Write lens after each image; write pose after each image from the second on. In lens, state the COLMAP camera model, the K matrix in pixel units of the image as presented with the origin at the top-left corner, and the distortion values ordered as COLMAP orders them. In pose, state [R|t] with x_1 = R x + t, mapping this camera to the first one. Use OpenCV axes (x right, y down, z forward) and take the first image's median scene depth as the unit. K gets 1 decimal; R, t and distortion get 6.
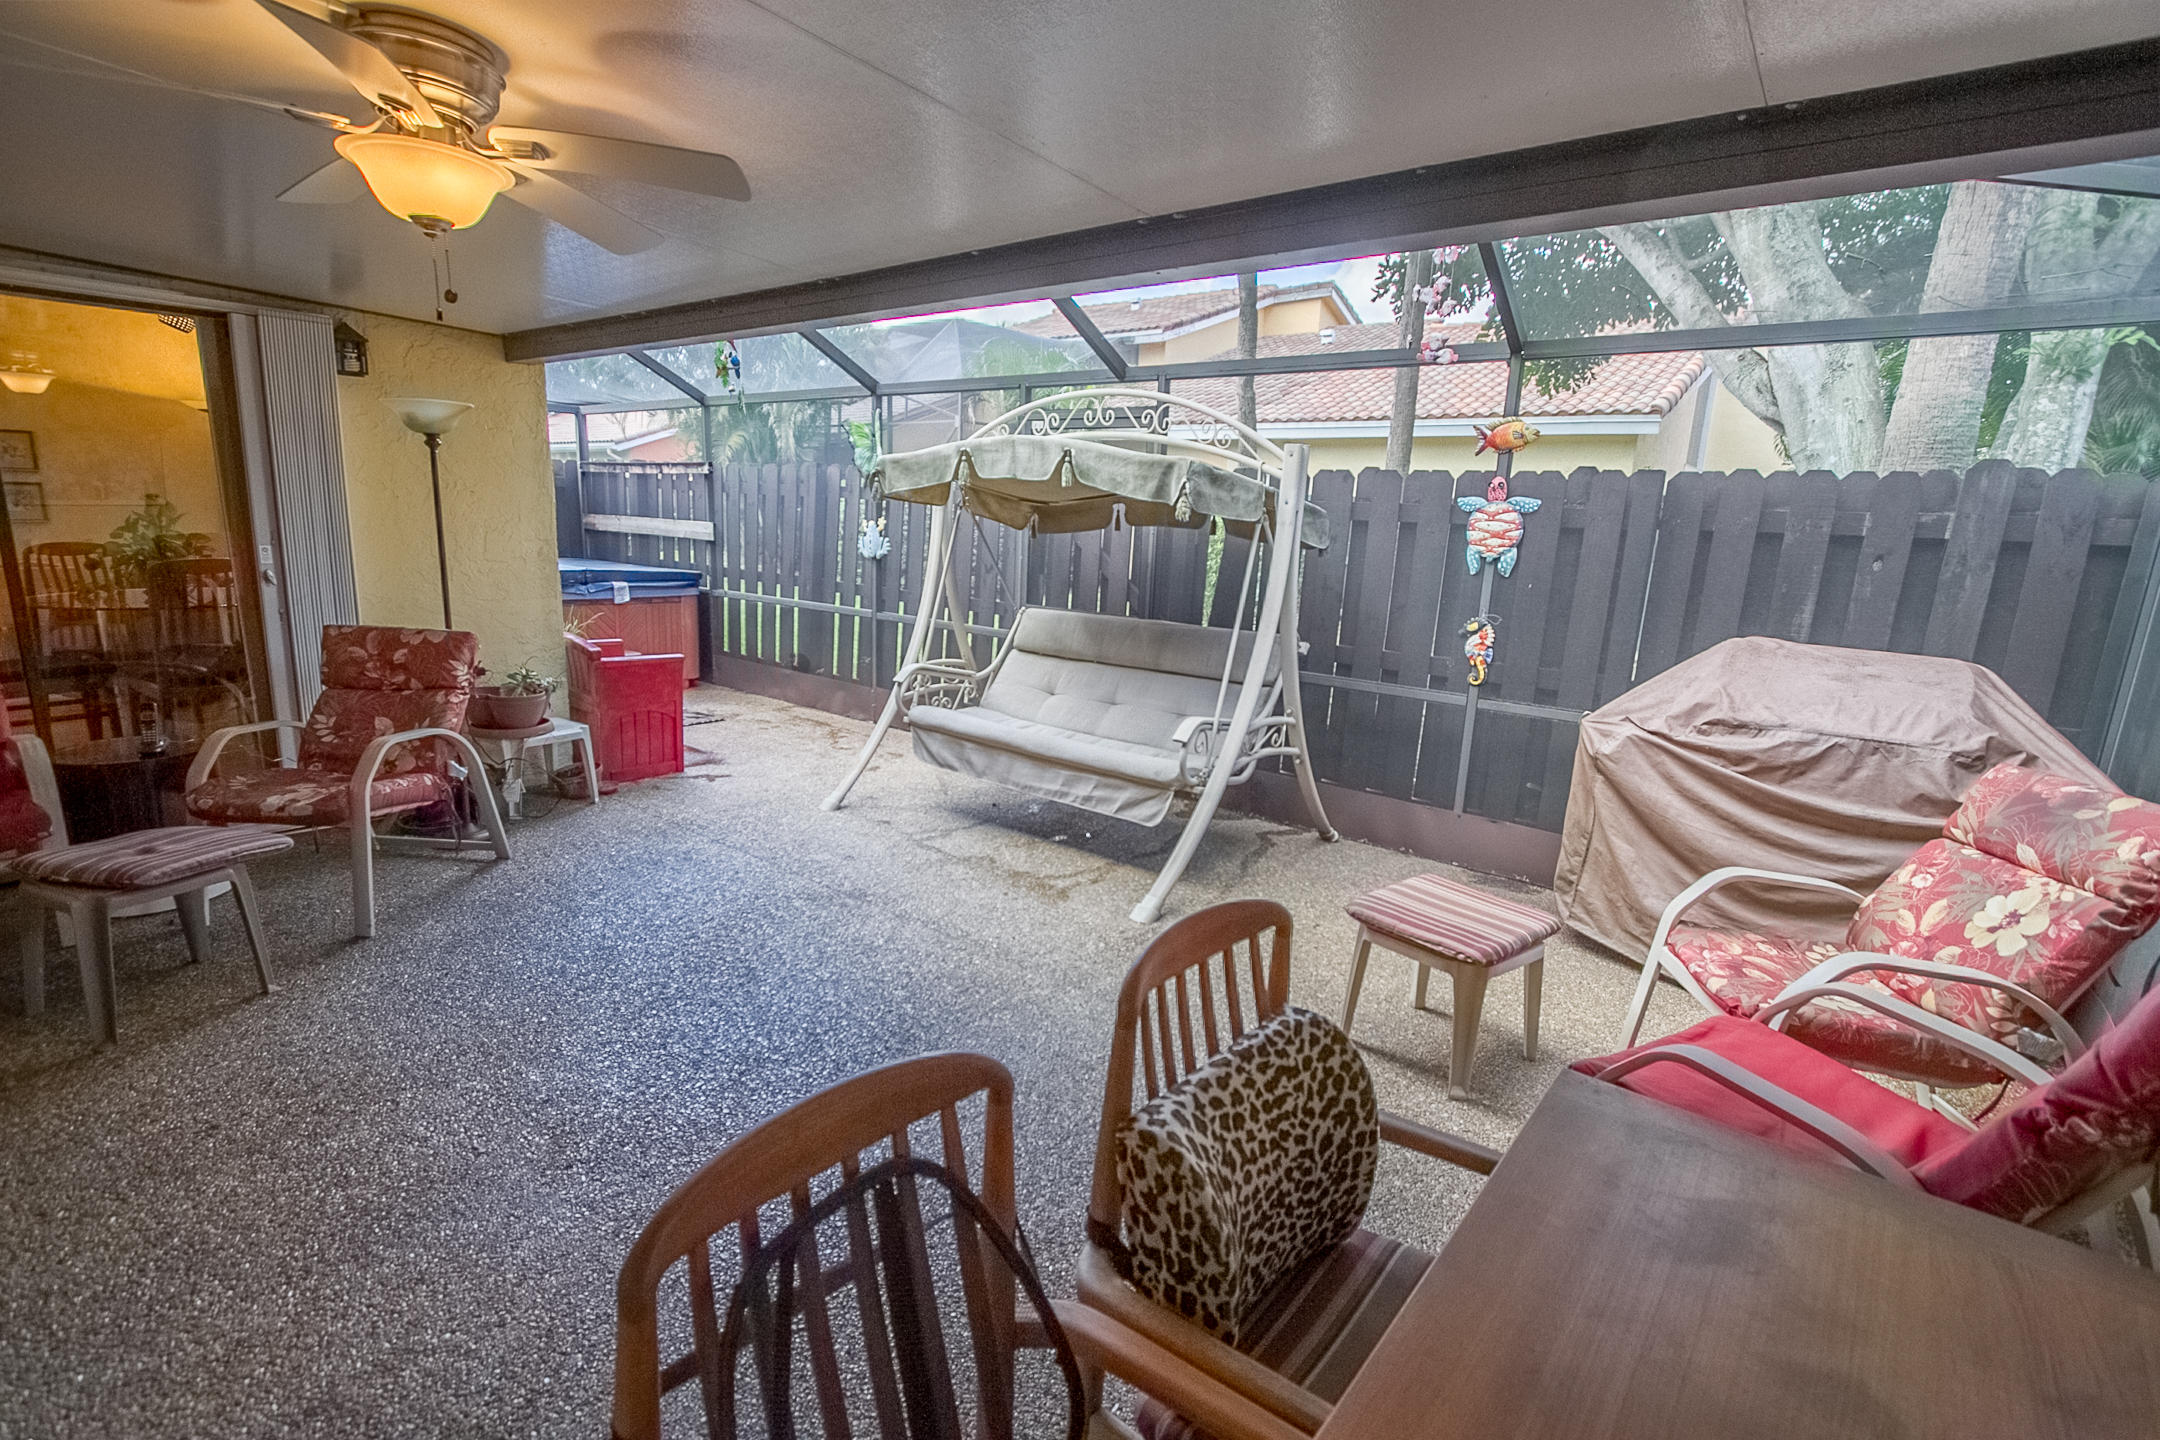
lens RADIAL K [[995.4, 0, 1080.0], [0, 995.4, 720.0], [0, 0, 1]] dist [-0.012762, 0.000516]
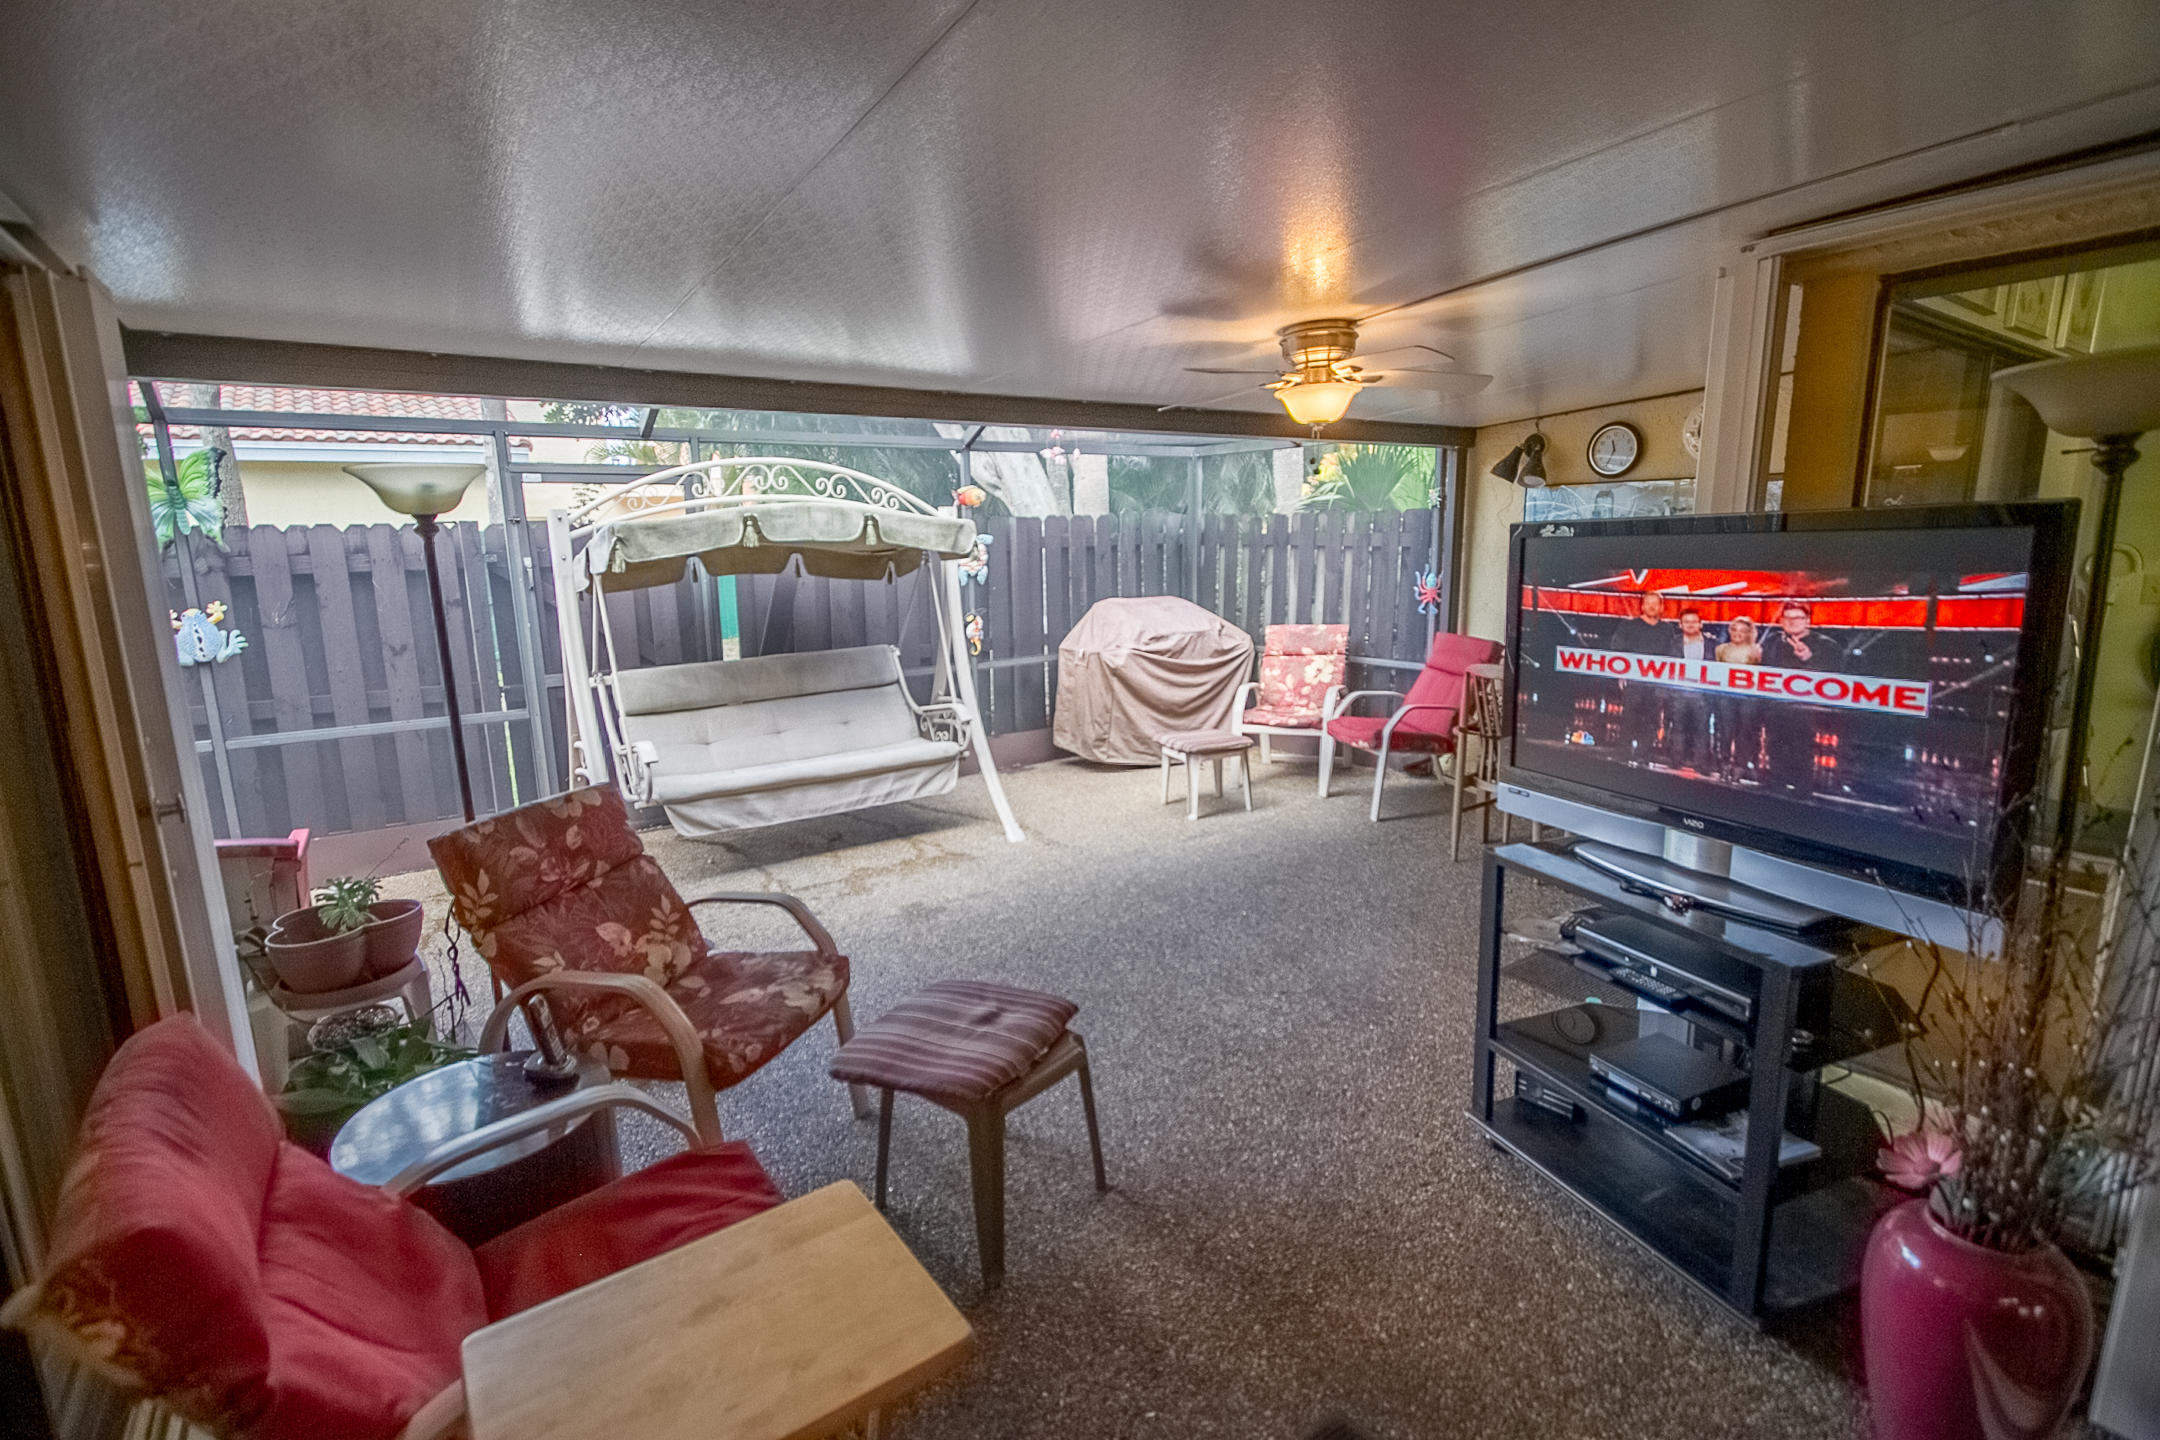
lens RADIAL K [[995.4, 0, 1080.0], [0, 995.4, 720.0], [0, 0, 1]] dist [-0.012762, 0.000516]
pose [[0.272396, -0.219629, 0.936784, -1.075537], [0.228226, 0.960563, 0.158841, -0.152844], [-0.934726, 0.170531, 0.311779, 0.386361]]
